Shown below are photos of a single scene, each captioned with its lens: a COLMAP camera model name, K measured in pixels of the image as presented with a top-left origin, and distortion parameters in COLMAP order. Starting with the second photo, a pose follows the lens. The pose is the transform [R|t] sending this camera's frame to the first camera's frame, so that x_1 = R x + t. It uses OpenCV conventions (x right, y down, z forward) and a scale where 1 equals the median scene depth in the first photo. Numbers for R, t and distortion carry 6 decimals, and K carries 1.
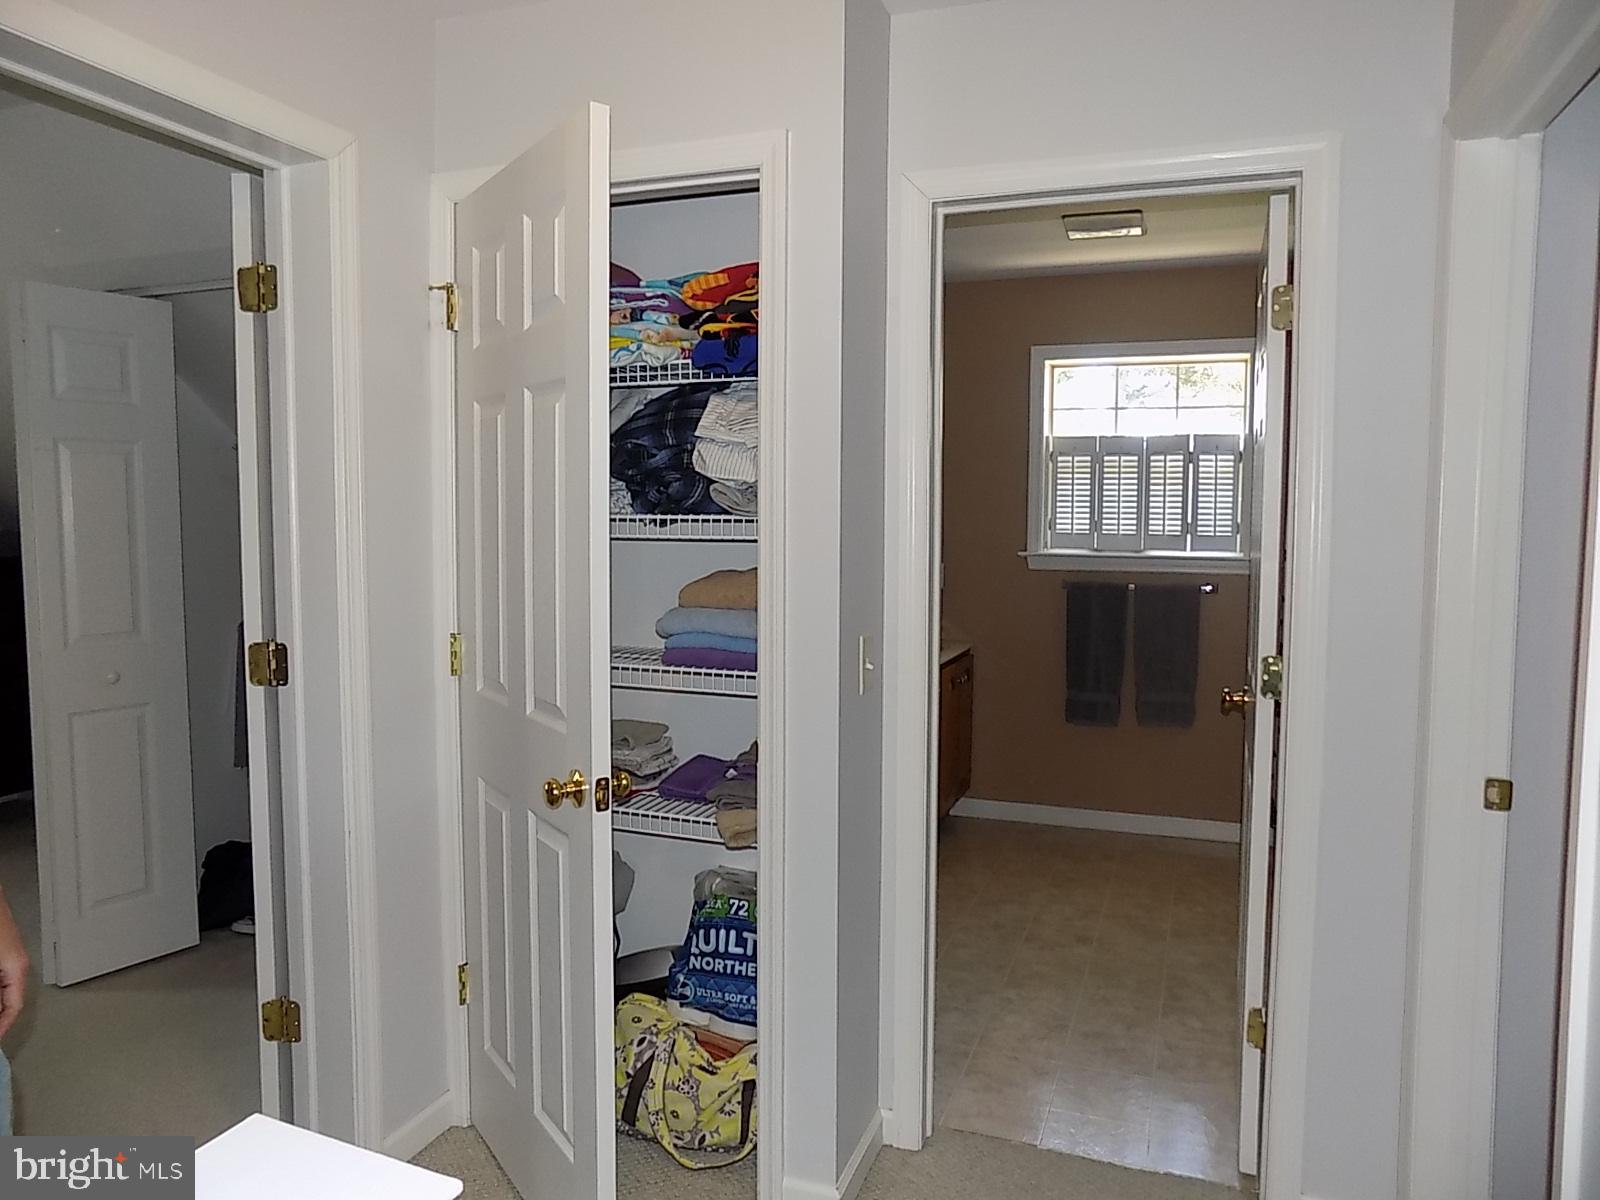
lens RADIAL K [[1073.2, 0, 808.1], [0, 1073.2, 598.0], [0, 0, 1]] dist [-0.066749, 0.059014]
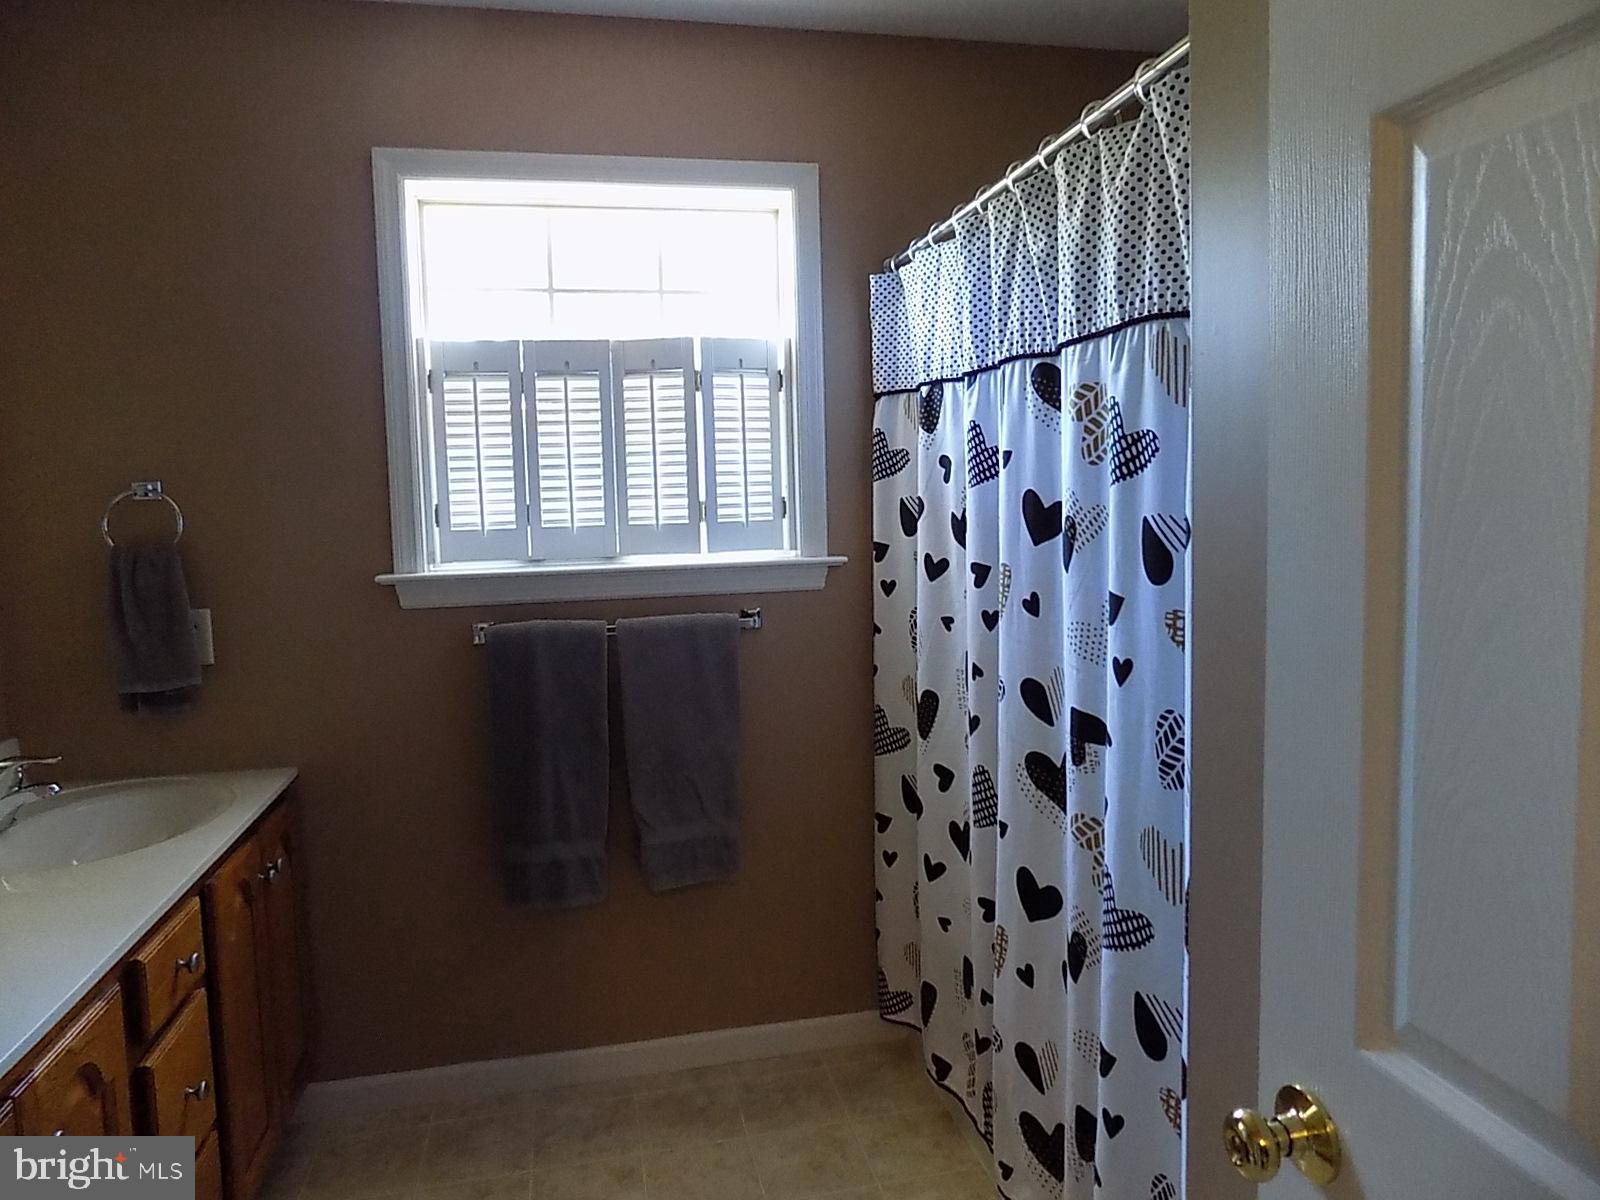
lens RADIAL K [[1073.2, 0, 816.6], [0, 1073.2, 587.7], [0, 0, 1]] dist [-0.066749, 0.059014]
pose [[0.835691, -0.076562, 0.543837, 0.104245], [0.075007, 0.996868, 0.025081, -0.035543], [-0.544054, 0.019832, 0.838816, 0.503688]]
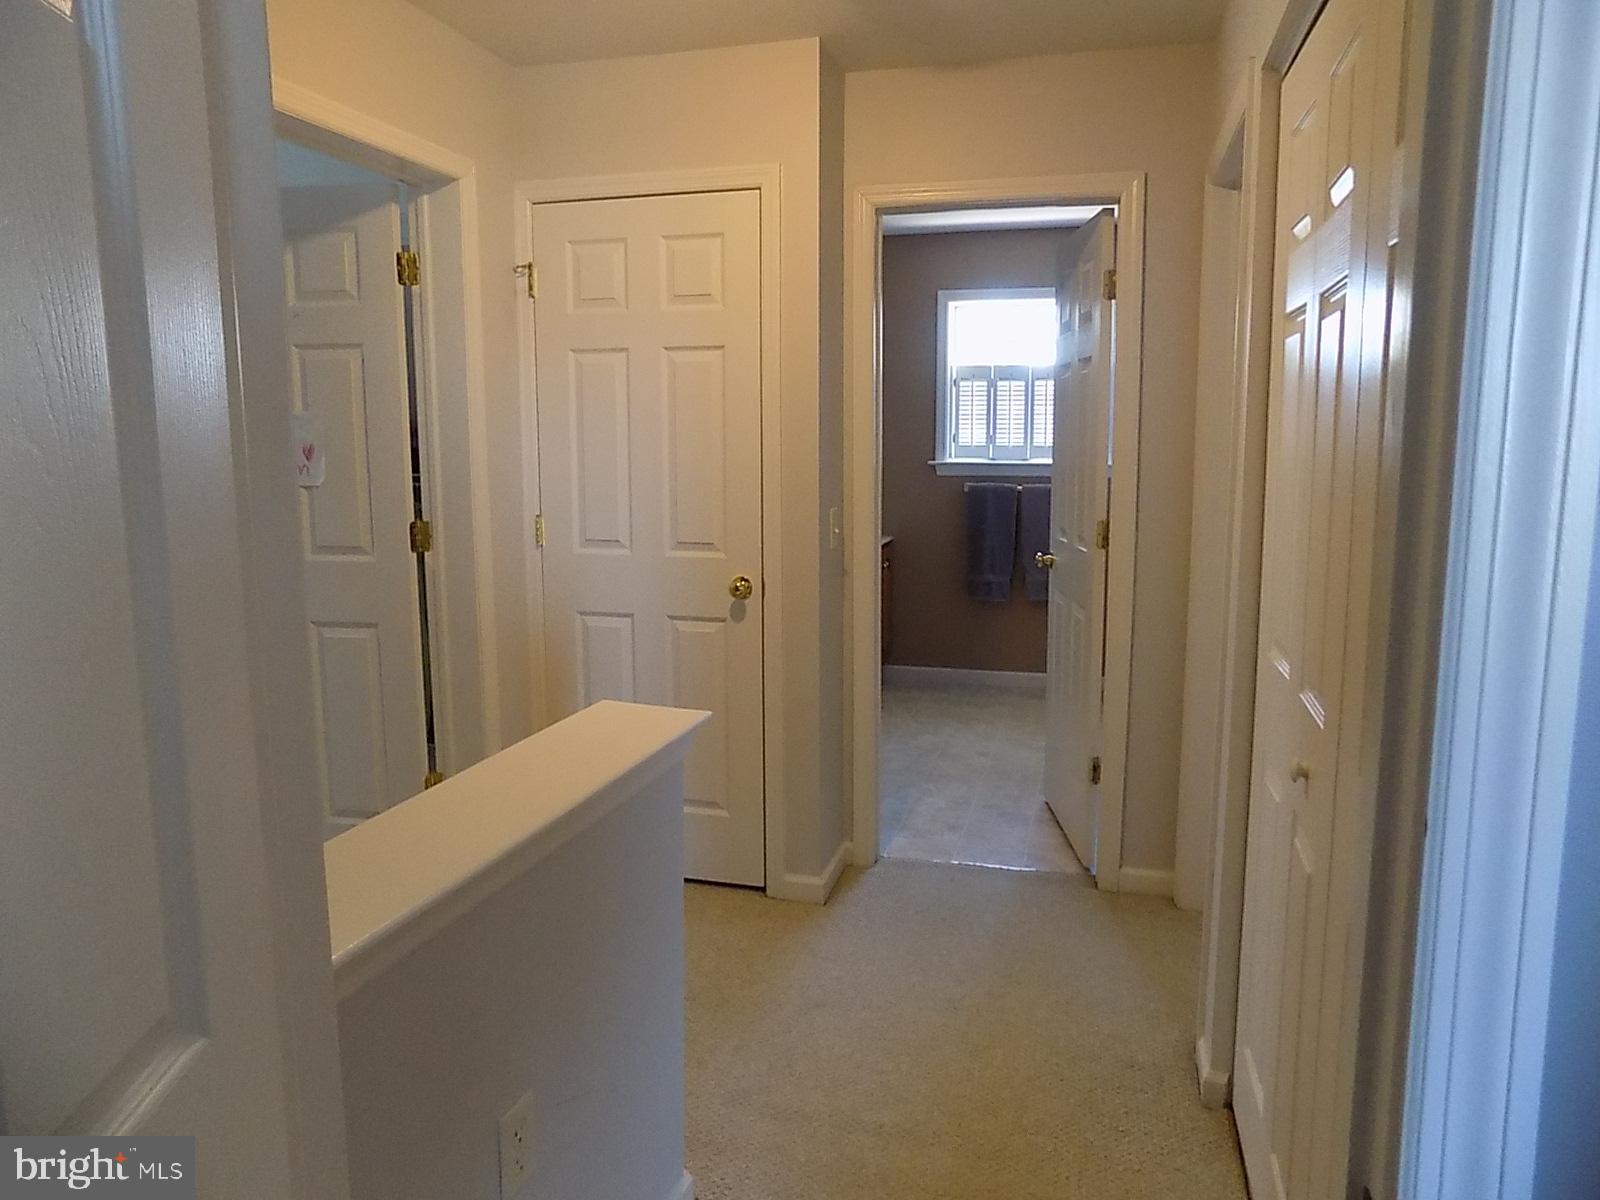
lens RADIAL K [[1073.2, 0, 801.5], [0, 1073.2, 596.8], [0, 0, 1]] dist [-0.066749, 0.059014]
pose [[0.996355, -0.020831, 0.082718, -0.052558], [0.014935, 0.997346, 0.071257, 0.022168], [-0.083983, -0.069761, 0.994022, -0.214647]]
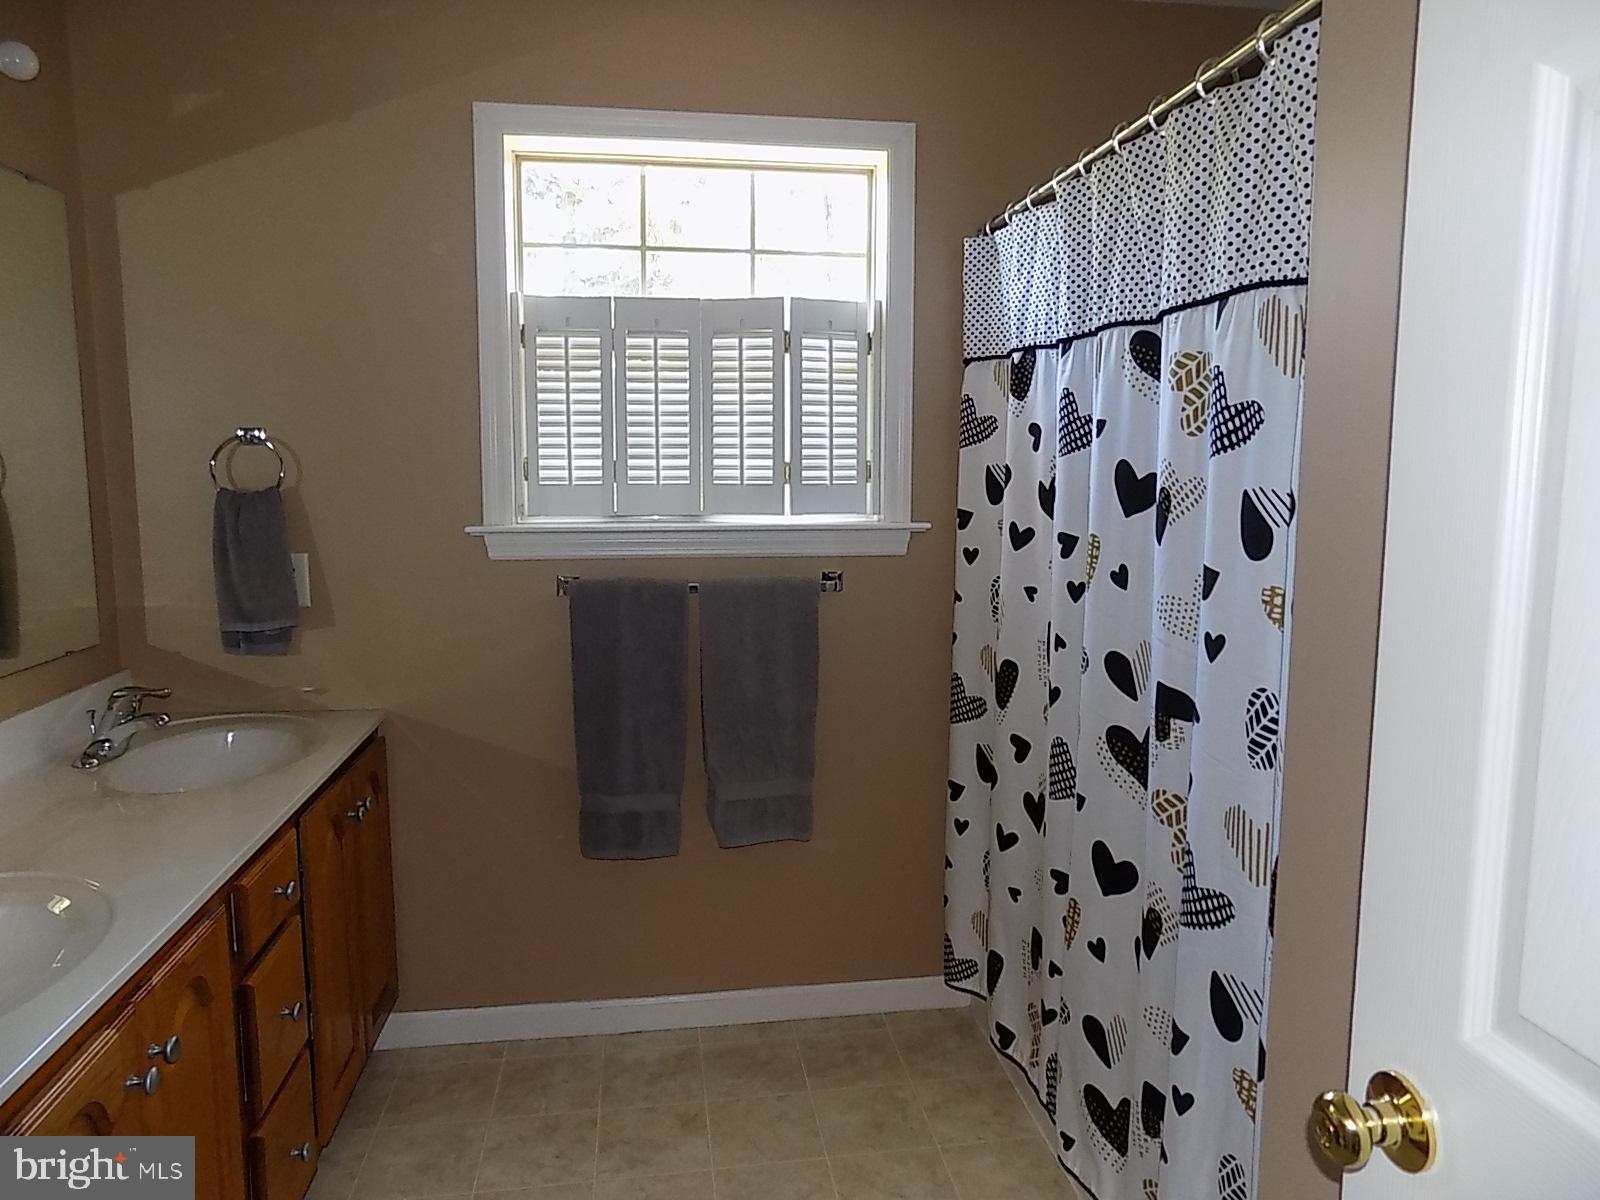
lens RADIAL K [[1073.2, 0, 807.3], [0, 1073.2, 590.7], [0, 0, 1]] dist [-0.066749, 0.059014]
pose [[0.872592, -0.061646, 0.484544, 0.096168], [0.041511, 0.997774, 0.052188, -0.033134], [-0.486682, -0.025425, 0.873209, 0.508811]]
